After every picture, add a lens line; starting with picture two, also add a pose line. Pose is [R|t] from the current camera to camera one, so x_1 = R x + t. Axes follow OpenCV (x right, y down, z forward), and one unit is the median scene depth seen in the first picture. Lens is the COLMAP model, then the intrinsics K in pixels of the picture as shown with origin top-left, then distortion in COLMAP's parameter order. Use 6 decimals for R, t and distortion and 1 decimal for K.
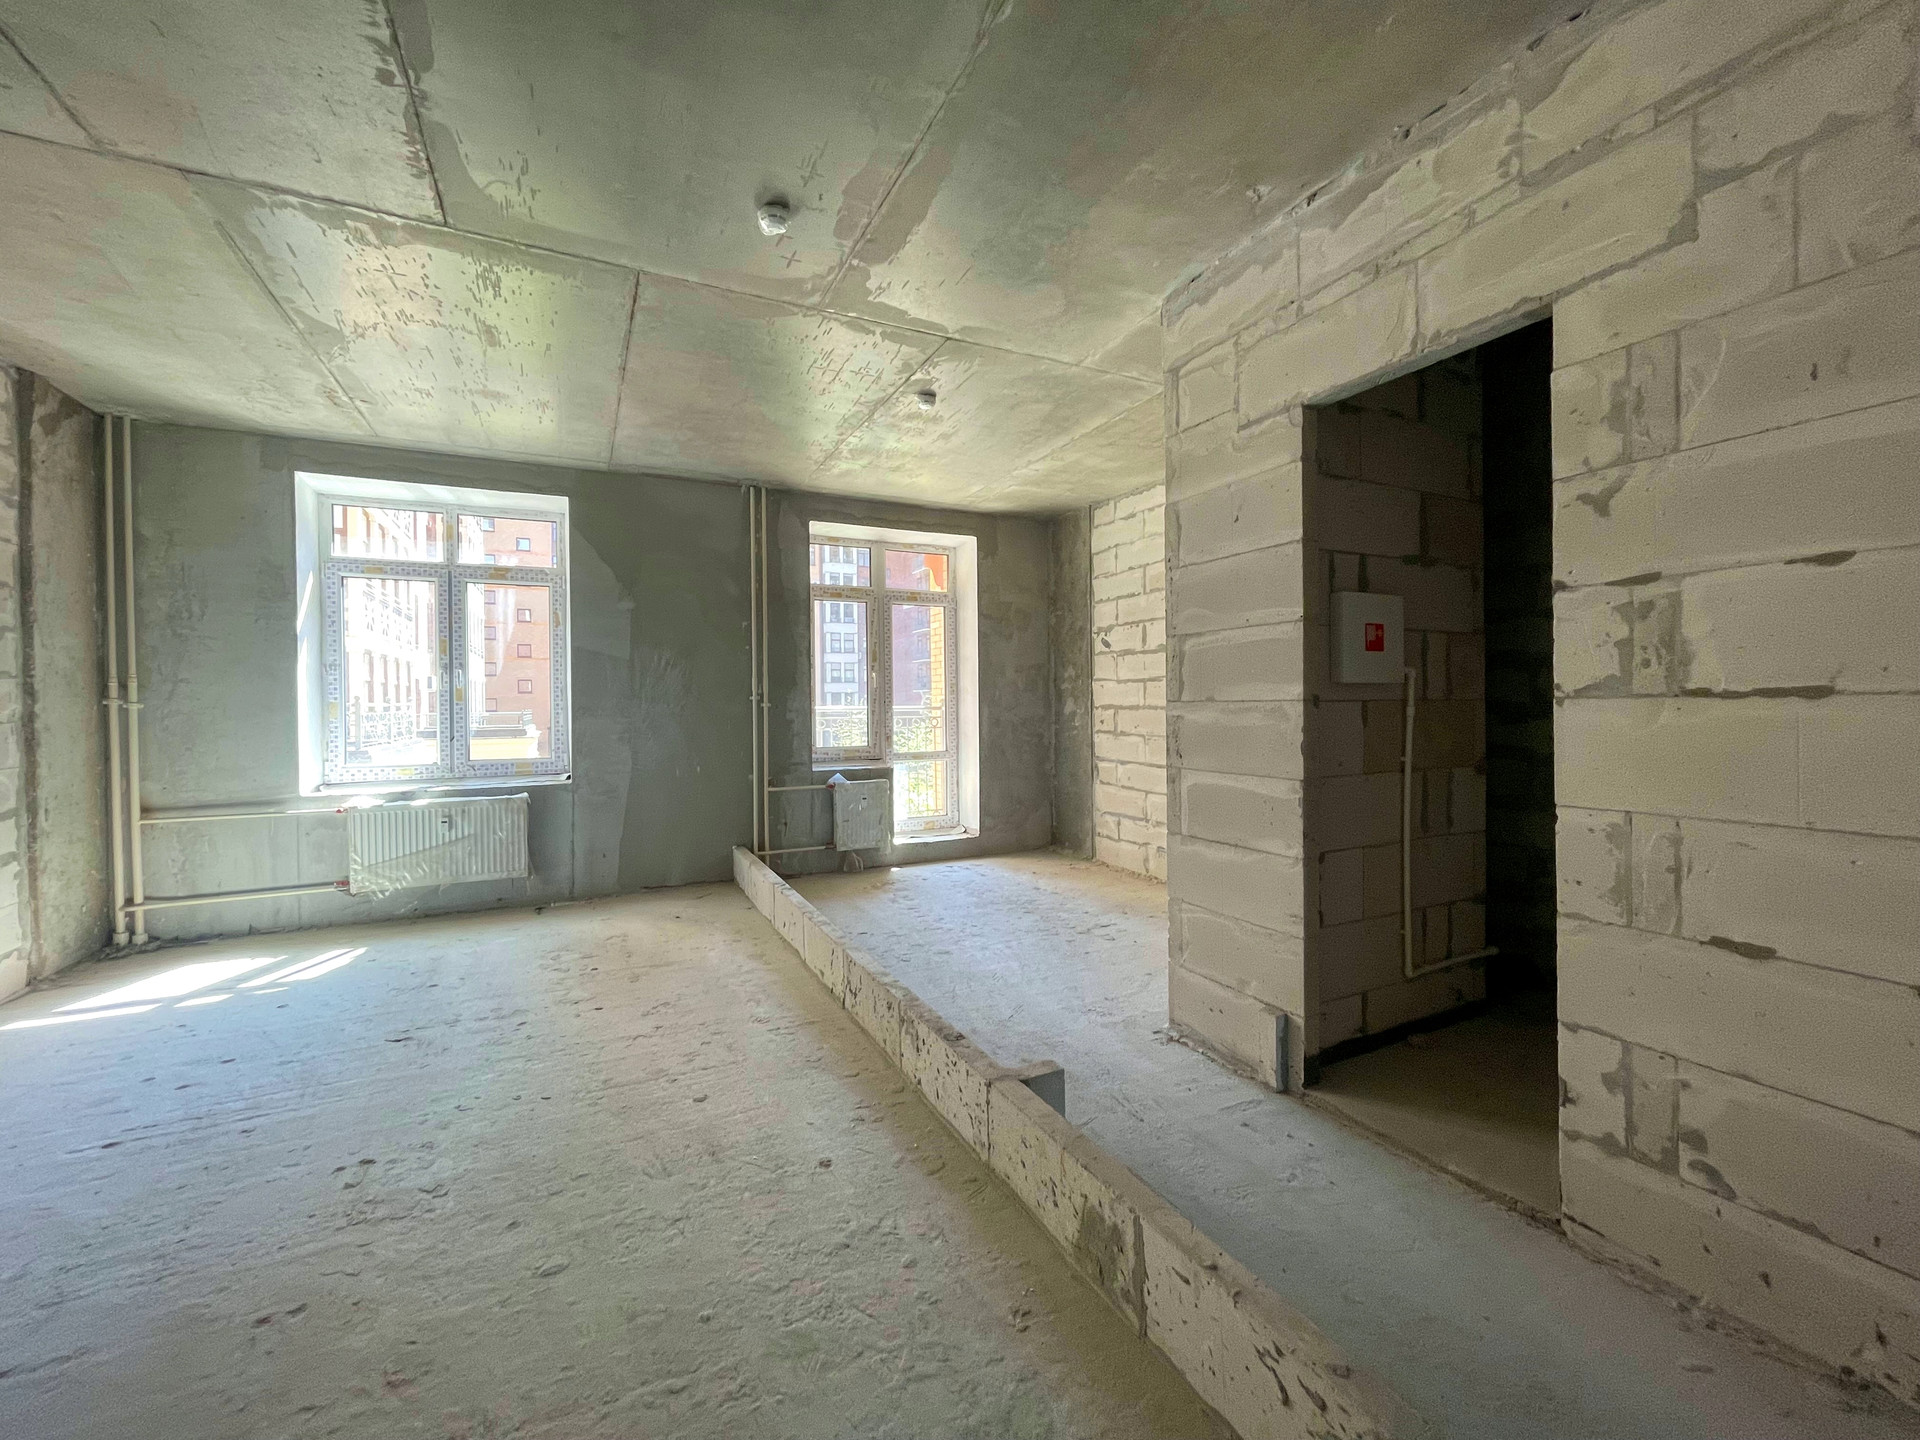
lens RADIAL K [[768.9, 0, 954.1], [0, 768.9, 709.6], [0, 0, 1]] dist [0.000901, 0.000137]
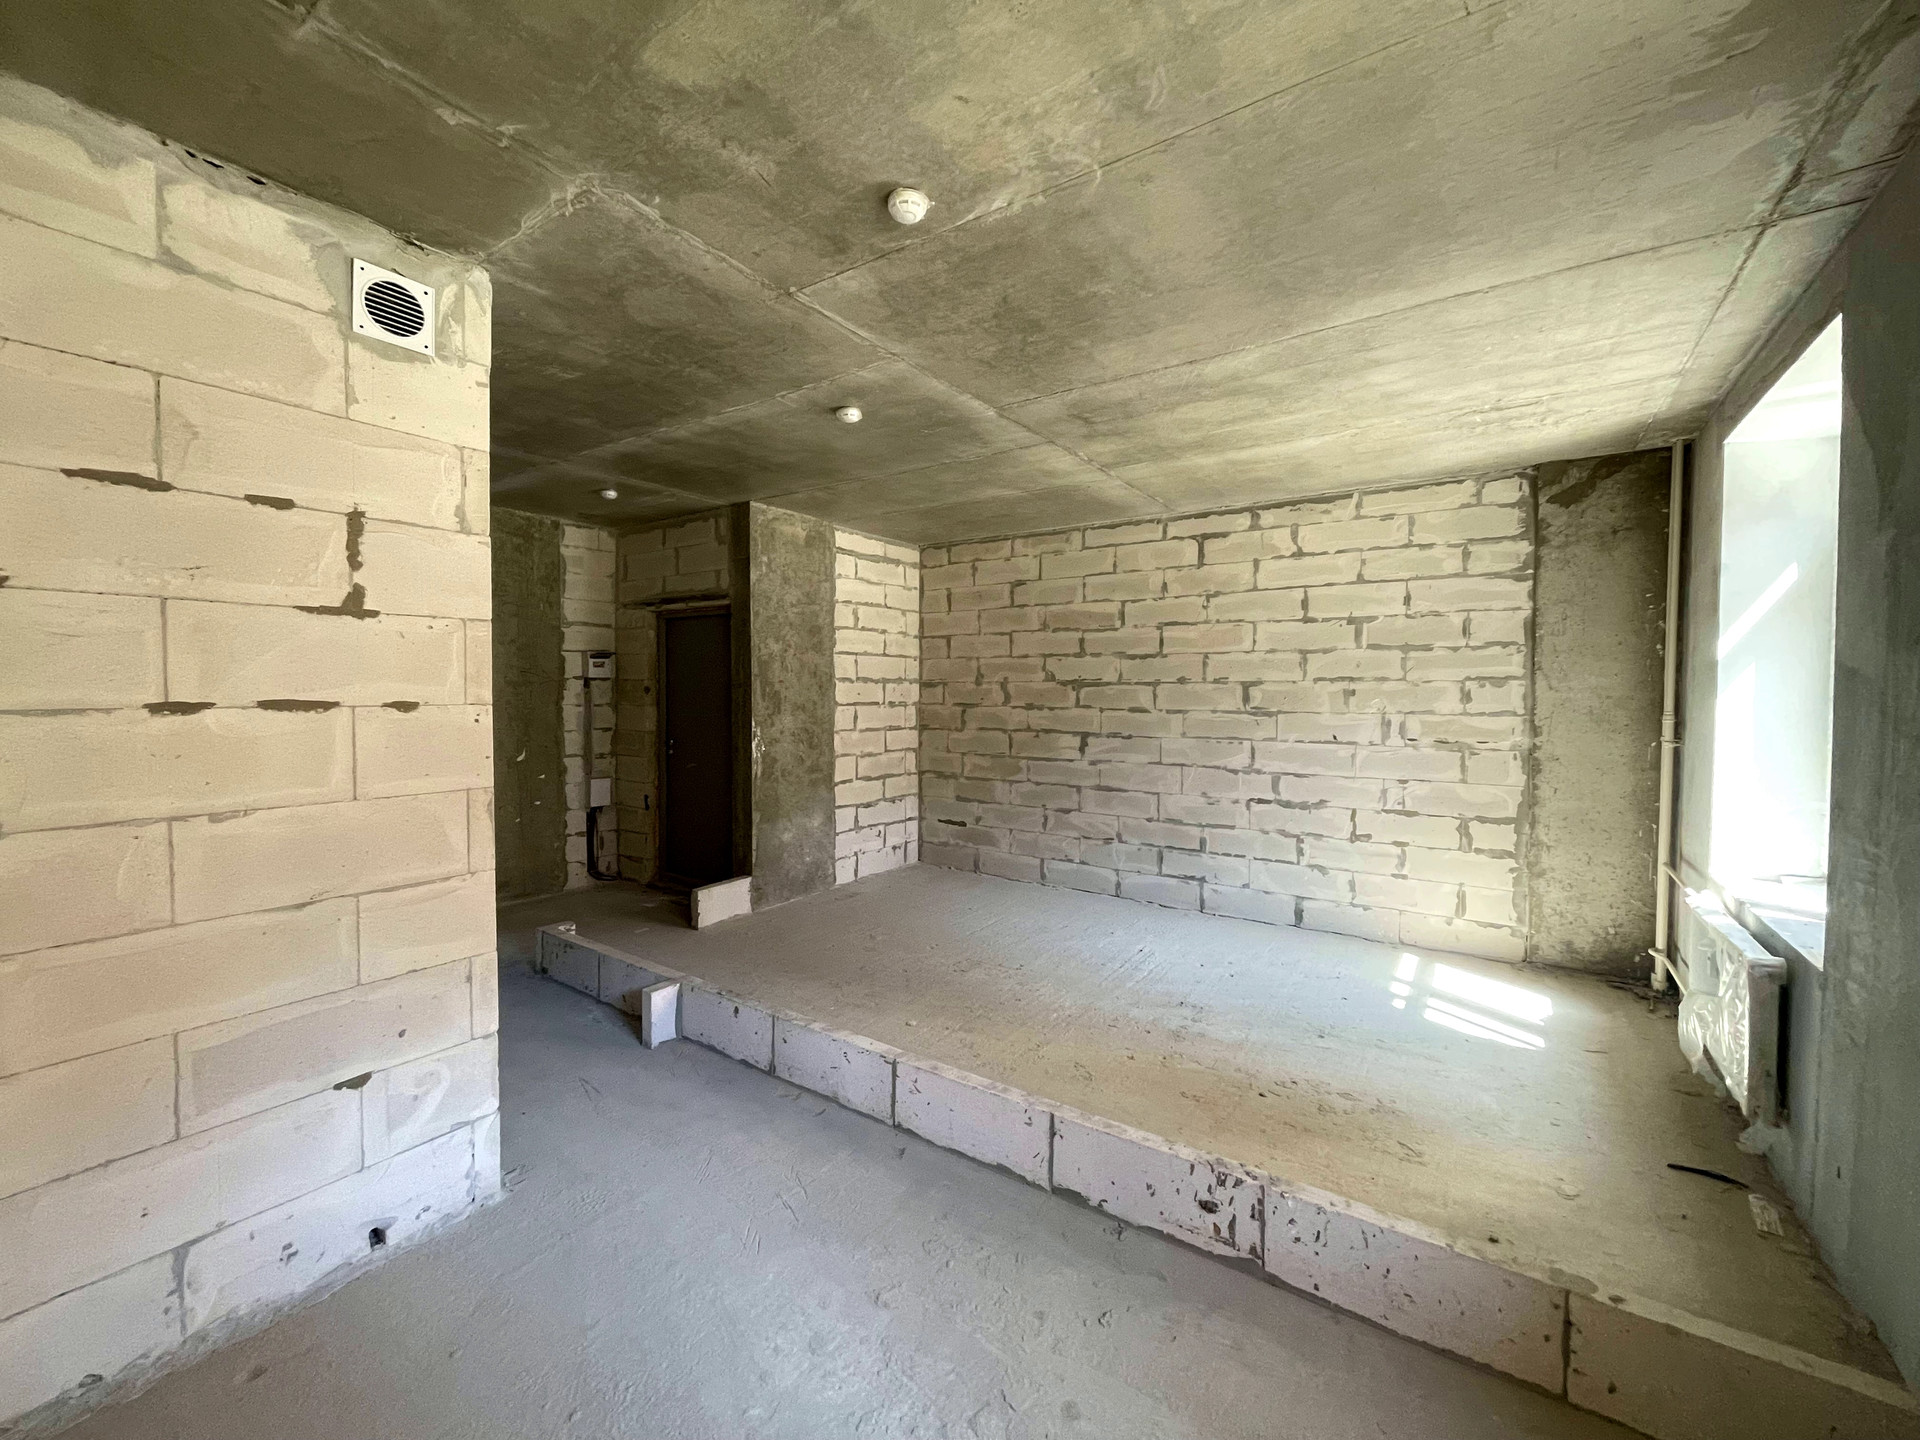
lens RADIAL K [[774.8, 0, 954.6], [0, 774.8, 711.5], [0, 0, 1]] dist [0.002392, -0.002060]
pose [[-0.873080, 0.022537, -0.487056, 0.207718], [0.001721, 0.999067, 0.043145, -0.102203], [0.487574, 0.036831, -0.872304, 1.614423]]
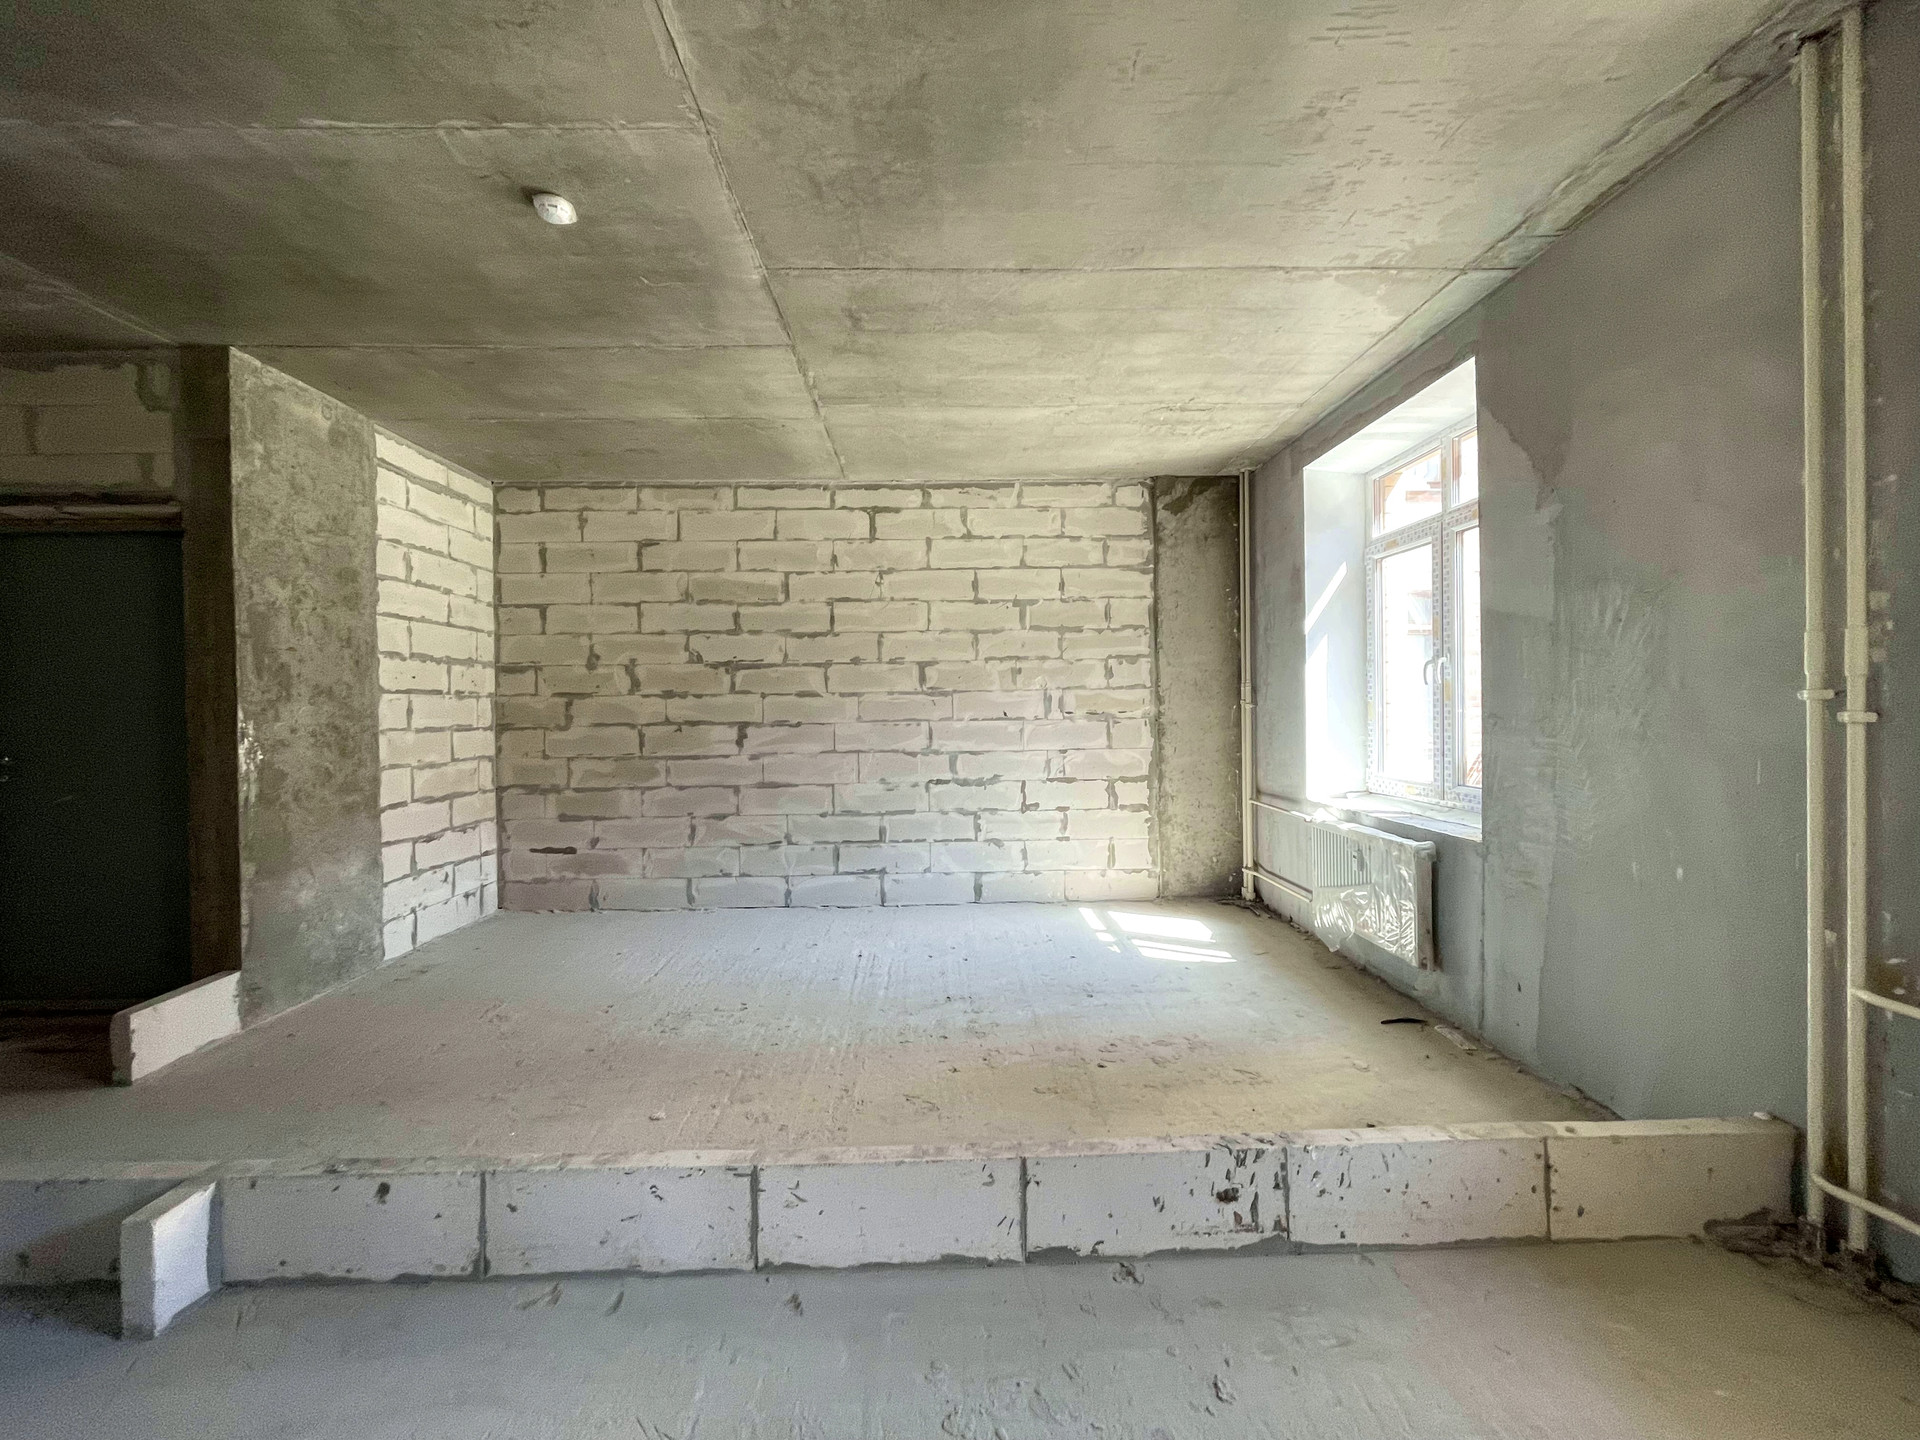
lens RADIAL K [[774.8, 0, 954.6], [0, 774.8, 711.5], [0, 0, 1]] dist [0.002392, -0.002060]
pose [[-0.416532, 0.021824, -0.908859, 0.292419], [0.009945, 0.999761, 0.019448, -0.028103], [0.909067, -0.000938, -0.416649, 1.249846]]
